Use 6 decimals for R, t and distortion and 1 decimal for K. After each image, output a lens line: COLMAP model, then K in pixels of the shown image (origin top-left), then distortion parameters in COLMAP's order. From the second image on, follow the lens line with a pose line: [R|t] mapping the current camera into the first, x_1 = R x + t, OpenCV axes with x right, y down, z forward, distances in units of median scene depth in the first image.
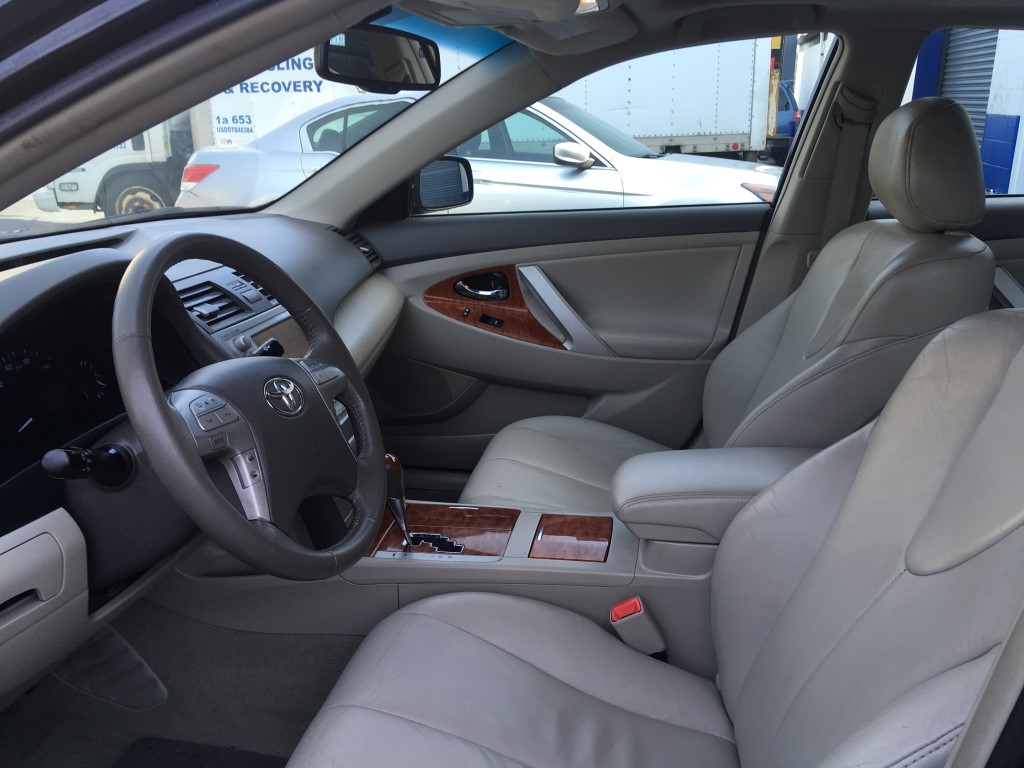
lens RADIAL K [[863.7, 0, 508.8], [0, 863.7, 382.4], [0, 0, 1]] dist [0.112251, -0.179766]
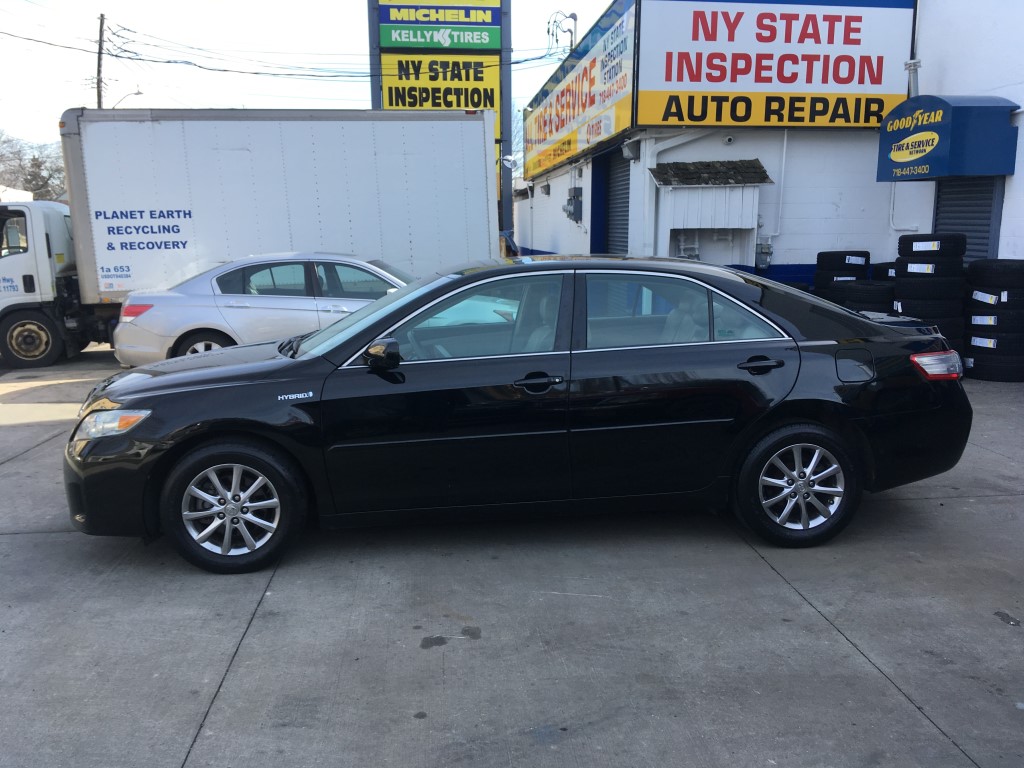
lens RADIAL K [[863.7, 0, 508.8], [0, 863.7, 382.4], [0, 0, 1]] dist [0.112251, -0.179766]
pose [[0.956878, -0.048959, 0.286336, -0.133657], [0.086219, 0.989144, -0.118997, 0.081777], [-0.277401, 0.138553, 0.950711, -0.414282]]
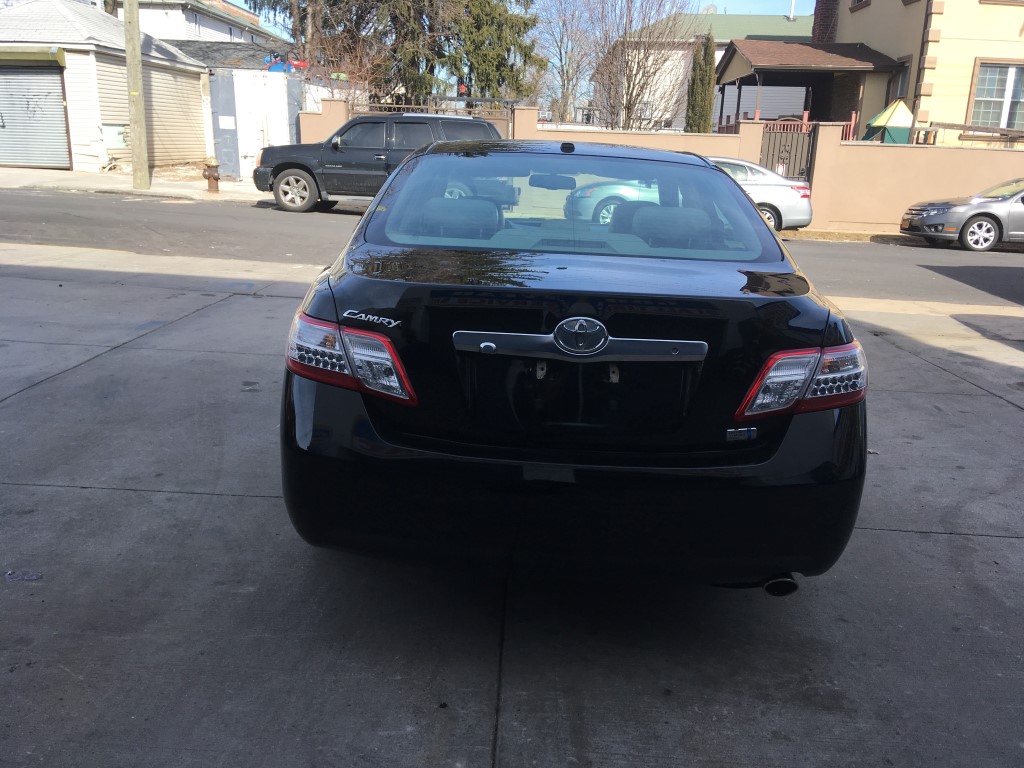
lens RADIAL K [[858.5, 0, 508.4], [0, 858.5, 377.0], [0, 0, 1]] dist [0.128141, -0.194777]
pose [[0.166399, 0.258671, -0.951526, 0.539039], [-0.327440, 0.924716, 0.194121, -0.031412], [0.930104, 0.279266, 0.238571, 0.006754]]
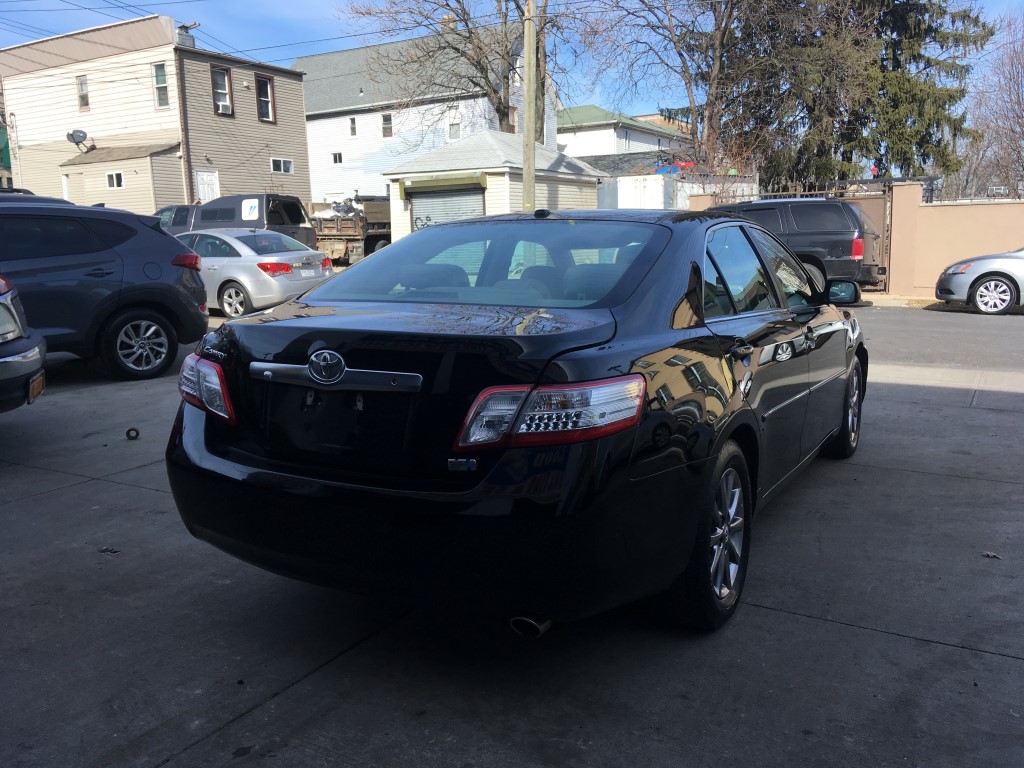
lens RADIAL K [[863.7, 0, 508.8], [0, 863.7, 382.4], [0, 0, 1]] dist [0.112251, -0.179766]
pose [[-0.318706, 0.158963, -0.934429, 0.554312], [-0.261917, 0.932682, 0.247998, -0.083180], [0.910948, 0.323782, -0.255617, 0.210732]]
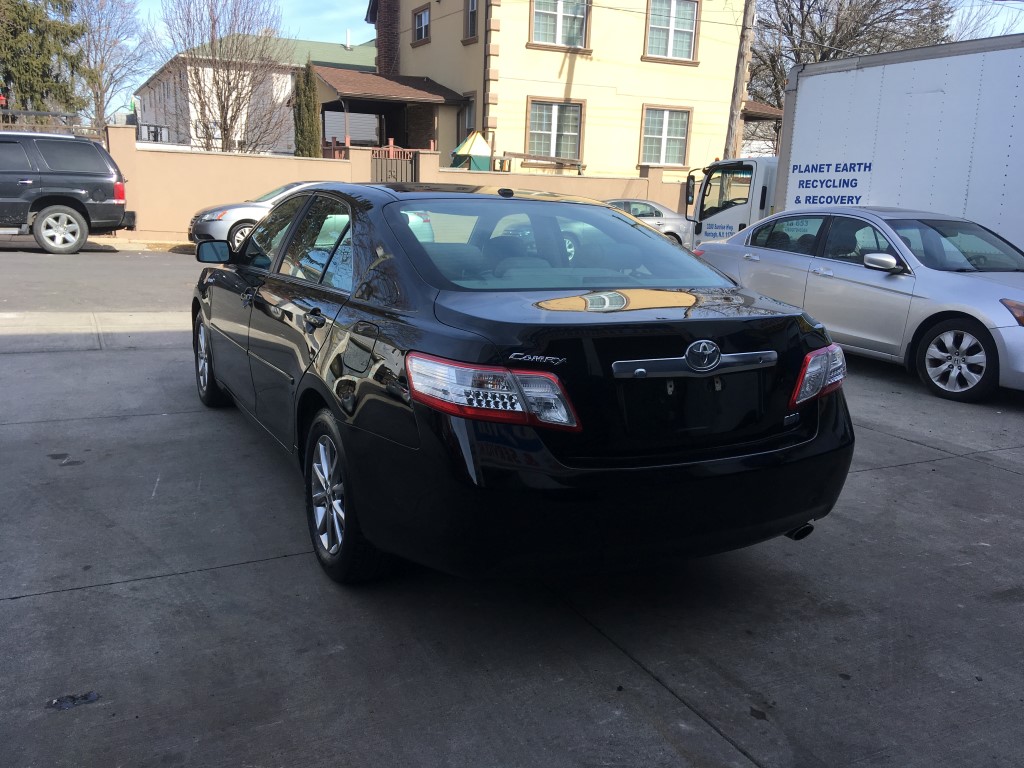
lens RADIAL K [[863.7, 0, 508.8], [0, 863.7, 382.4], [0, 0, 1]] dist [0.112251, -0.179766]
pose [[0.618809, 0.197345, -0.760349, 0.496392], [-0.268320, 0.962814, 0.031522, 0.016622], [0.738295, 0.184511, 0.648750, -0.165367]]
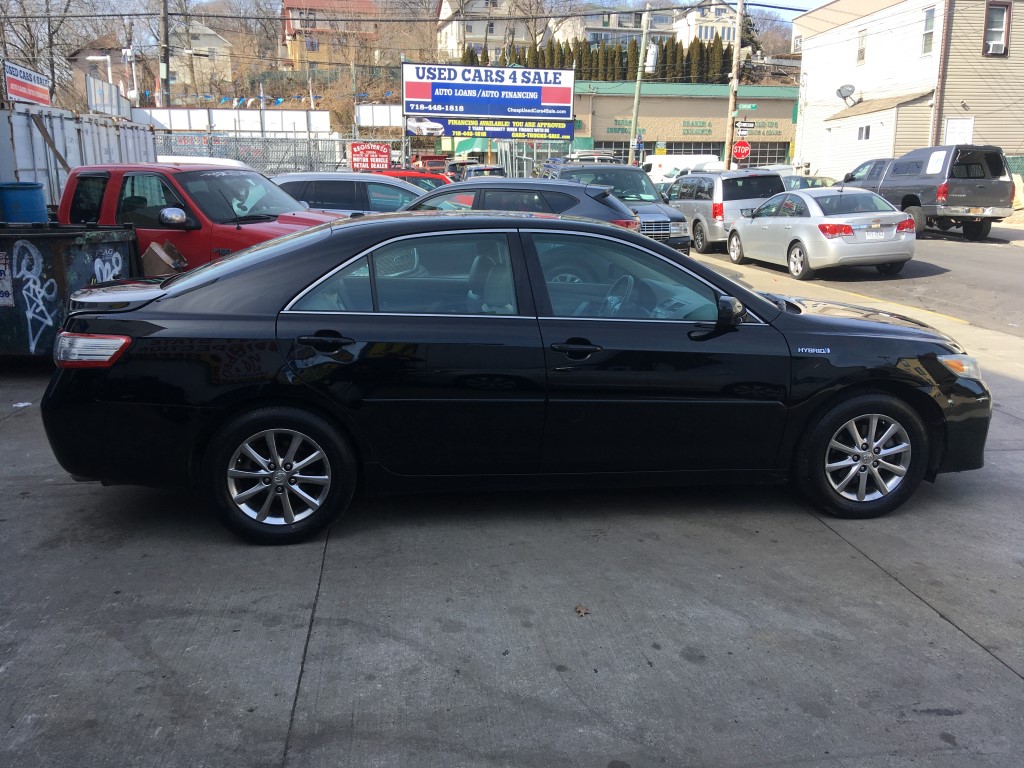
lens RADIAL K [[877.7, 0, 514.5], [0, 877.7, 355.7], [0, 0, 1]] dist [0.114589, -0.169787]
pose [[-0.942425, 0.061680, -0.328680, 0.242290], [-0.097355, 0.889671, 0.446103, -0.231768], [0.319932, 0.452417, -0.832443, 0.607903]]
